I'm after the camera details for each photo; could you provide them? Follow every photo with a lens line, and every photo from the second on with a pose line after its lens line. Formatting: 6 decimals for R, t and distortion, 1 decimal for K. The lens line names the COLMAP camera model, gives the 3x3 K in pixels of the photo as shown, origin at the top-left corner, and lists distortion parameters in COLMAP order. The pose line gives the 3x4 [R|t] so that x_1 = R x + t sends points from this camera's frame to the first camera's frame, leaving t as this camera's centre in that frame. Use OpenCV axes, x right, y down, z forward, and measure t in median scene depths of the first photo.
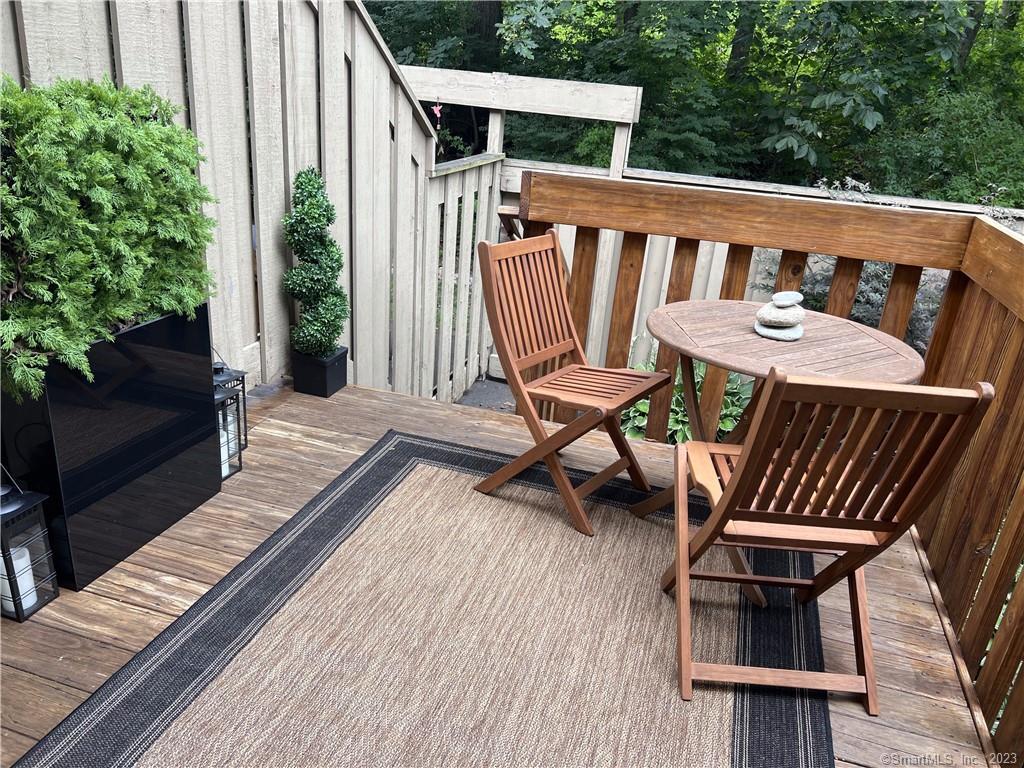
lens RADIAL K [[776.6, 0, 509.9], [0, 776.6, 386.9], [0, 0, 1]] dist [0.025490, 0.007697]
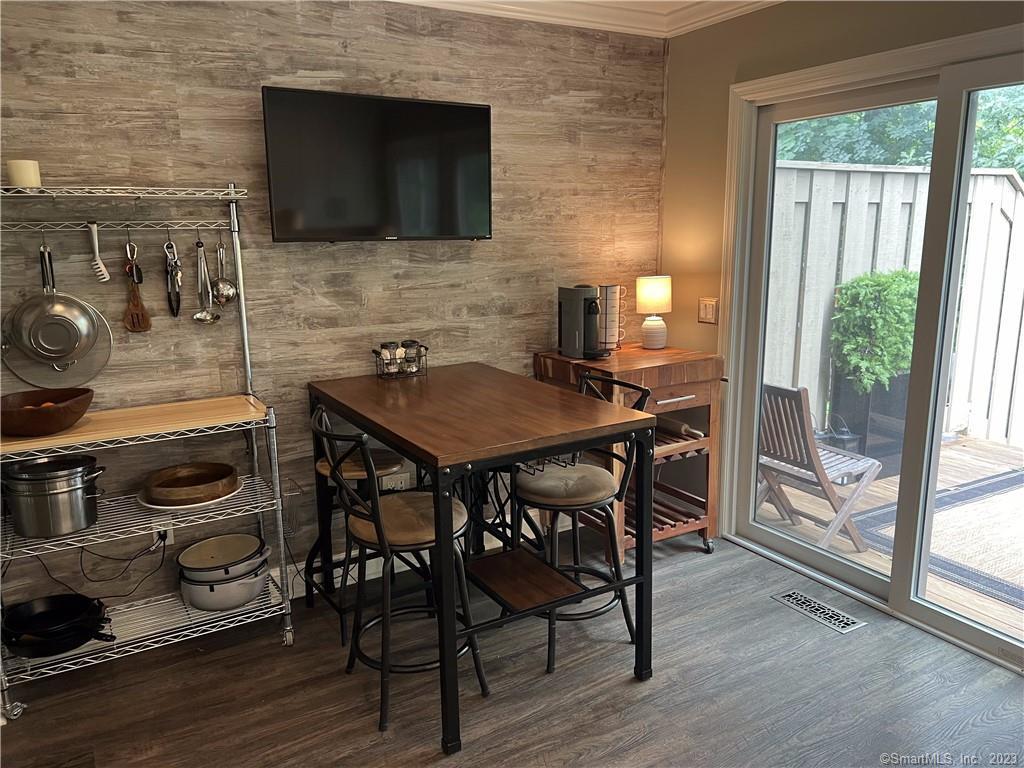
lens RADIAL K [[776.6, 0, 510.3], [0, 776.6, 384.4], [0, 0, 1]] dist [0.025490, 0.007697]
pose [[0.727461, 0.057765, -0.683713, 0.270034], [-0.195699, 0.972529, -0.126055, 0.527186], [0.657649, 0.225503, 0.718781, -1.553731]]
